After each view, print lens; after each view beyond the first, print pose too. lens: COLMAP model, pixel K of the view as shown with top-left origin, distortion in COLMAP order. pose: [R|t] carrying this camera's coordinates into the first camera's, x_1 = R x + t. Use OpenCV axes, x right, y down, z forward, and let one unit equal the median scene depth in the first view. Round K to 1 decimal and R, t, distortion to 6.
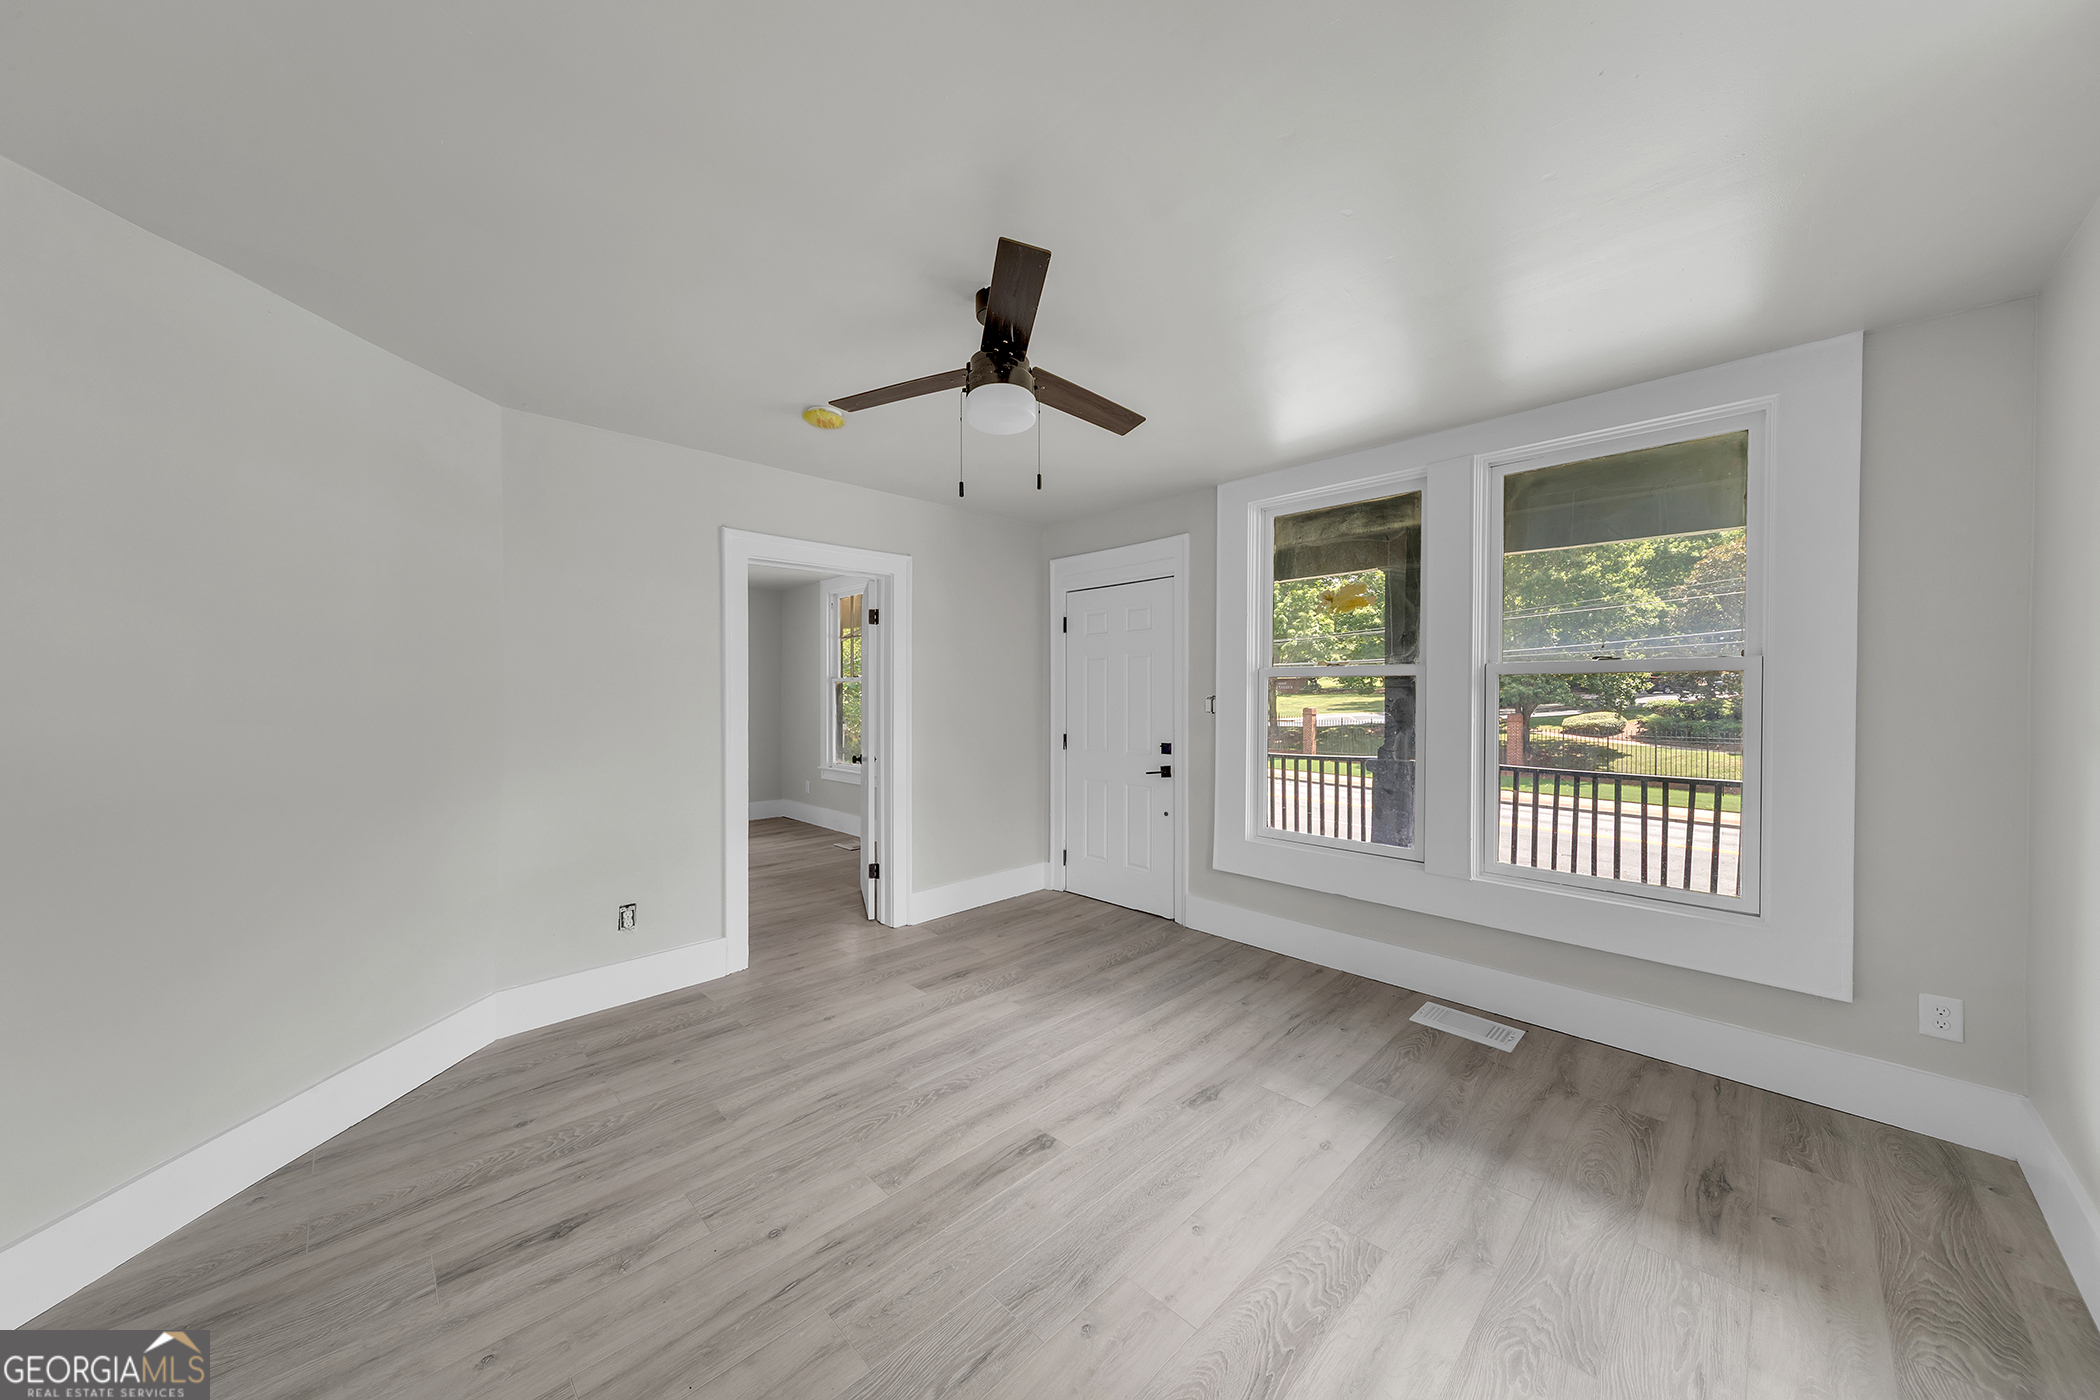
lens RADIAL K [[722.7, 0, 1056.4], [0, 722.7, 704.4], [0, 0, 1]] dist [0.006998, 0.000280]
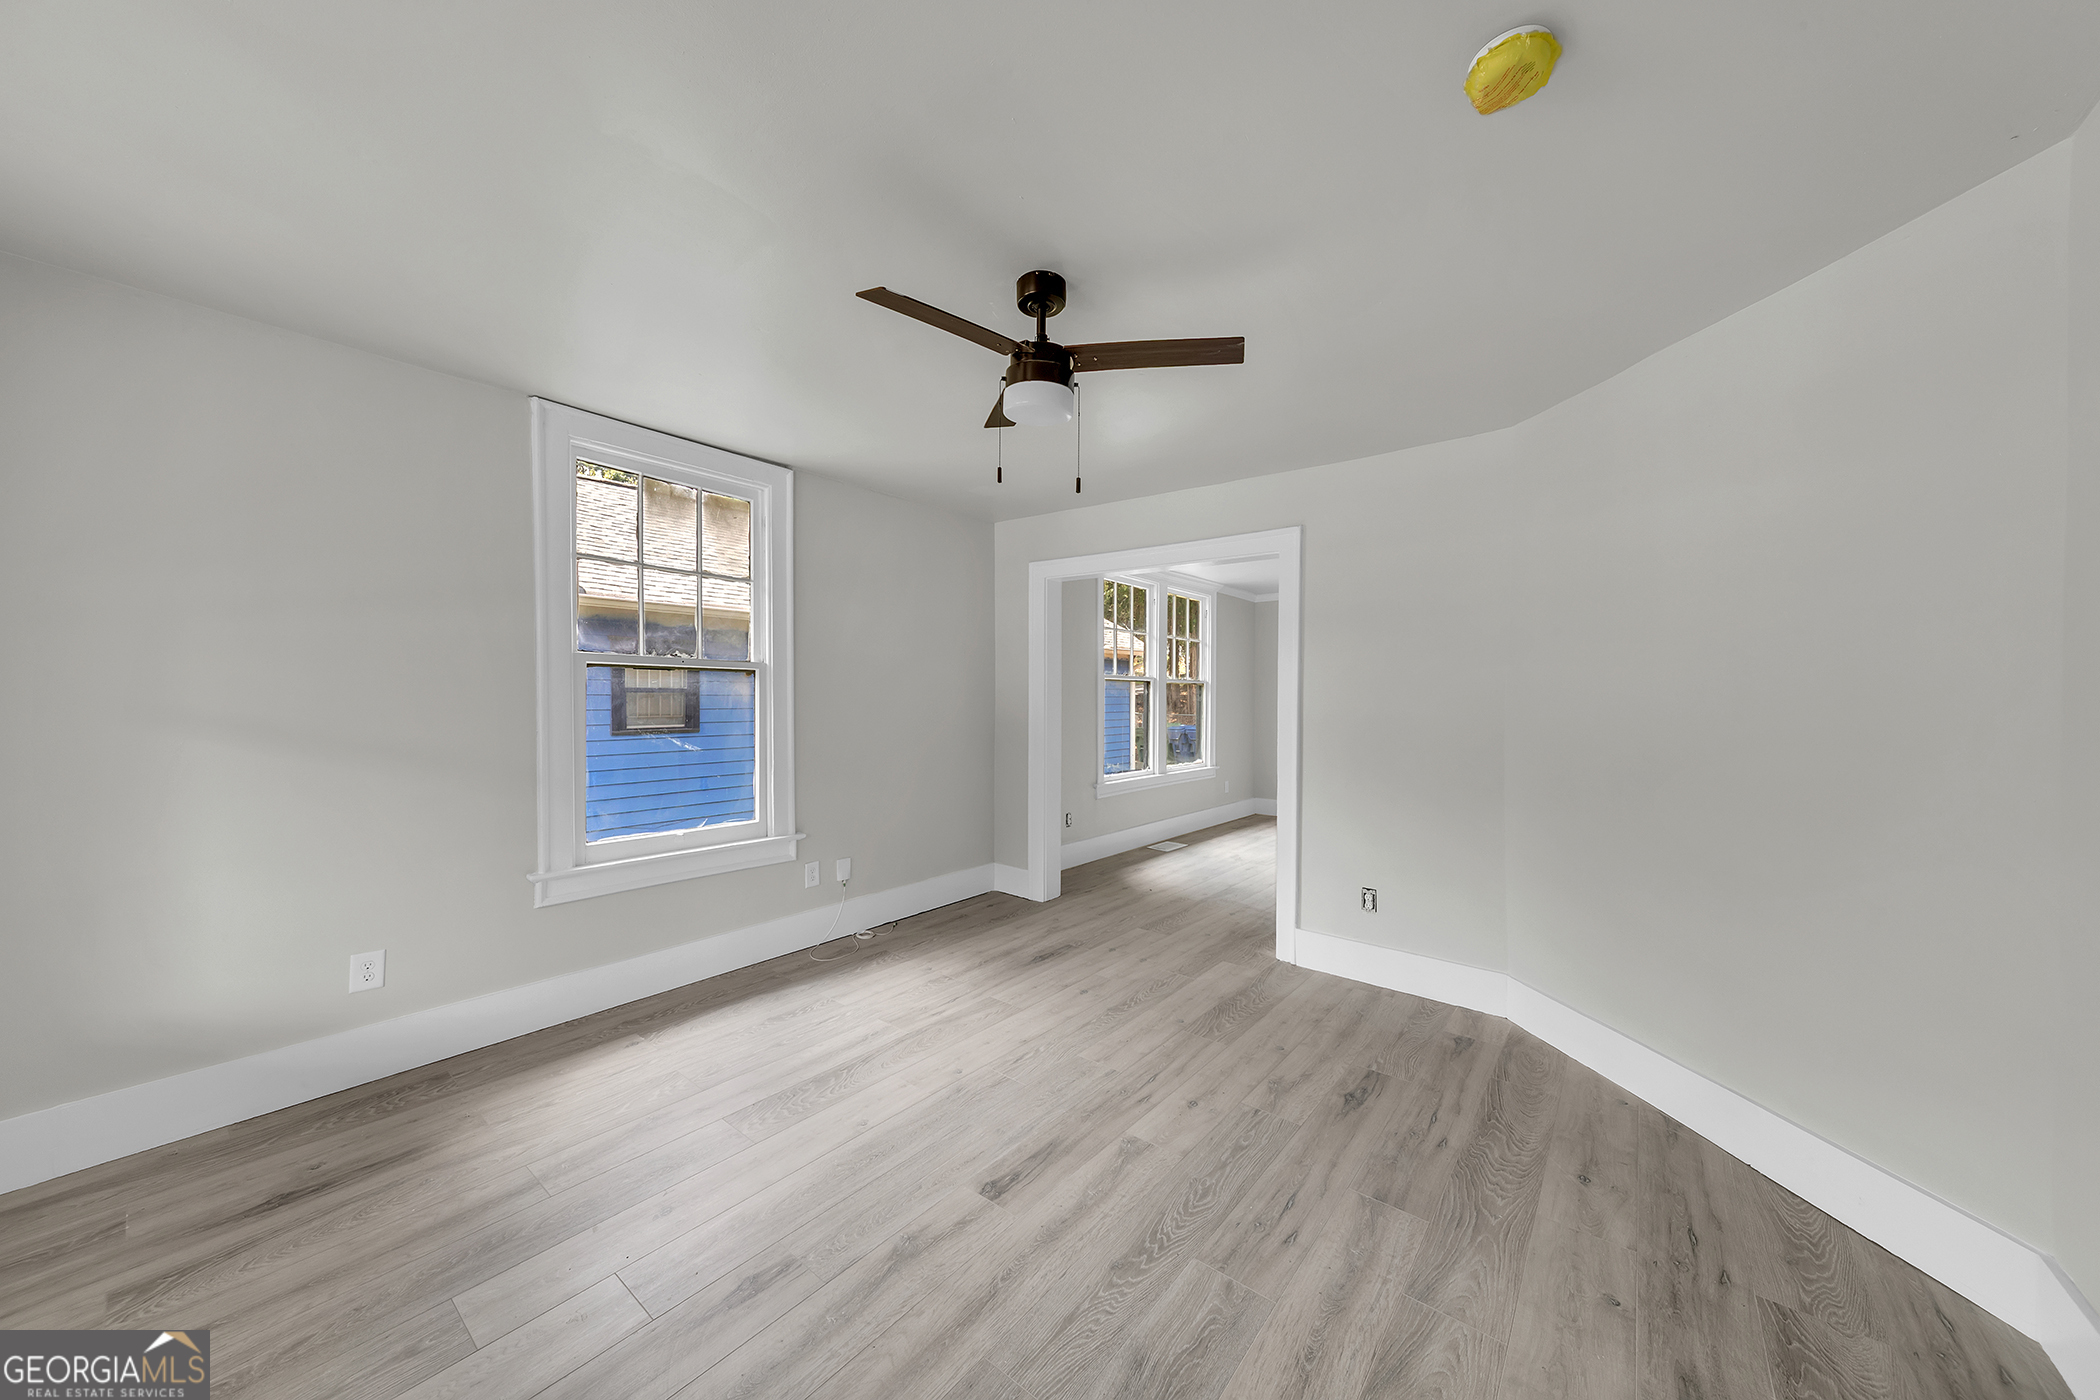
lens RADIAL K [[725.0, 0, 1060.1], [0, 725.0, 703.1], [0, 0, 1]] dist [0.011075, -0.000226]
pose [[-0.992559, -0.004824, -0.121666, 0.012850], [-0.007499, 0.999740, 0.021531, -0.019278], [0.121530, 0.022283, -0.992338, 1.918831]]
